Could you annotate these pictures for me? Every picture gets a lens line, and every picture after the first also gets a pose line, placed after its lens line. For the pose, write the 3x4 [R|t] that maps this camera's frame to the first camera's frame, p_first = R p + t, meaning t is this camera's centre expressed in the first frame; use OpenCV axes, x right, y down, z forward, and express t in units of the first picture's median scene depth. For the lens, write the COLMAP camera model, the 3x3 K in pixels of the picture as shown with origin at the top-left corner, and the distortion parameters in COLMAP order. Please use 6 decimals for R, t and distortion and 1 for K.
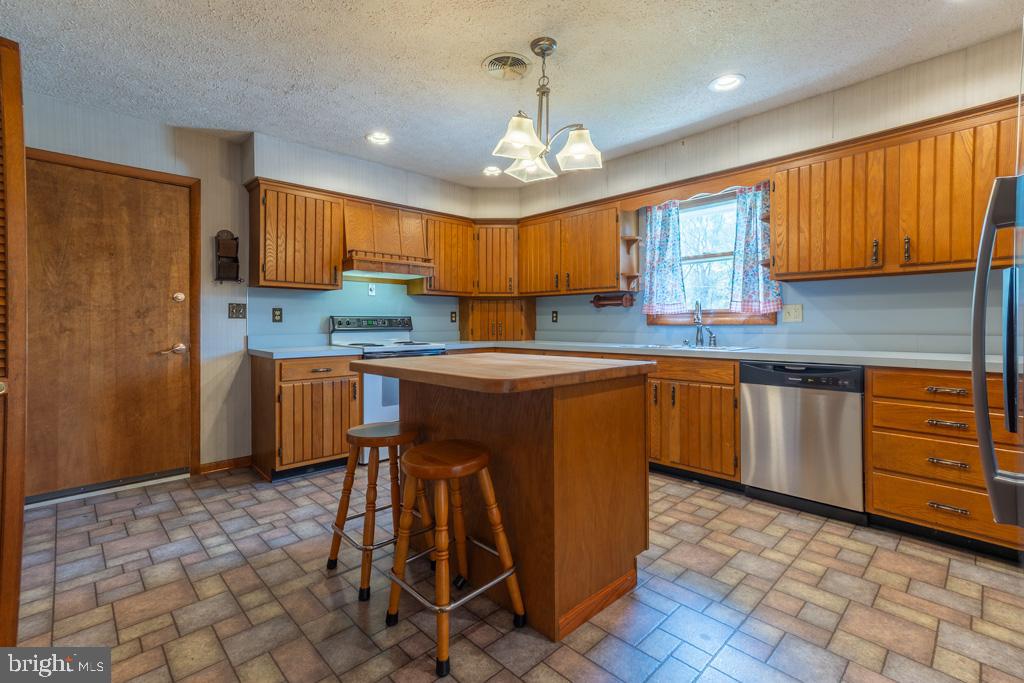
lens RADIAL K [[454.1, 0, 512.6], [0, 454.1, 325.2], [0, 0, 1]] dist [0.011509, 0.002802]
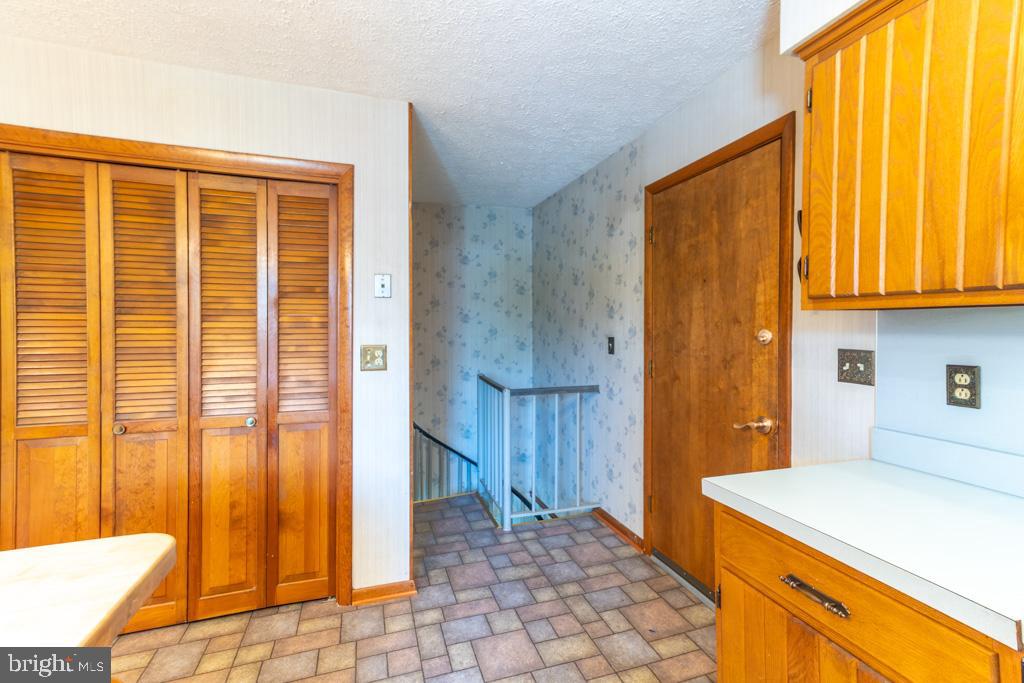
lens RADIAL K [[454.1, 0, 528.8], [0, 454.1, 331.7], [0, 0, 1]] dist [0.011509, 0.002802]
pose [[-0.429373, 0.011022, -0.903060, -0.083353], [-0.003735, 0.999895, 0.013980, -0.077079], [0.903119, 0.009376, -0.429287, 1.005658]]
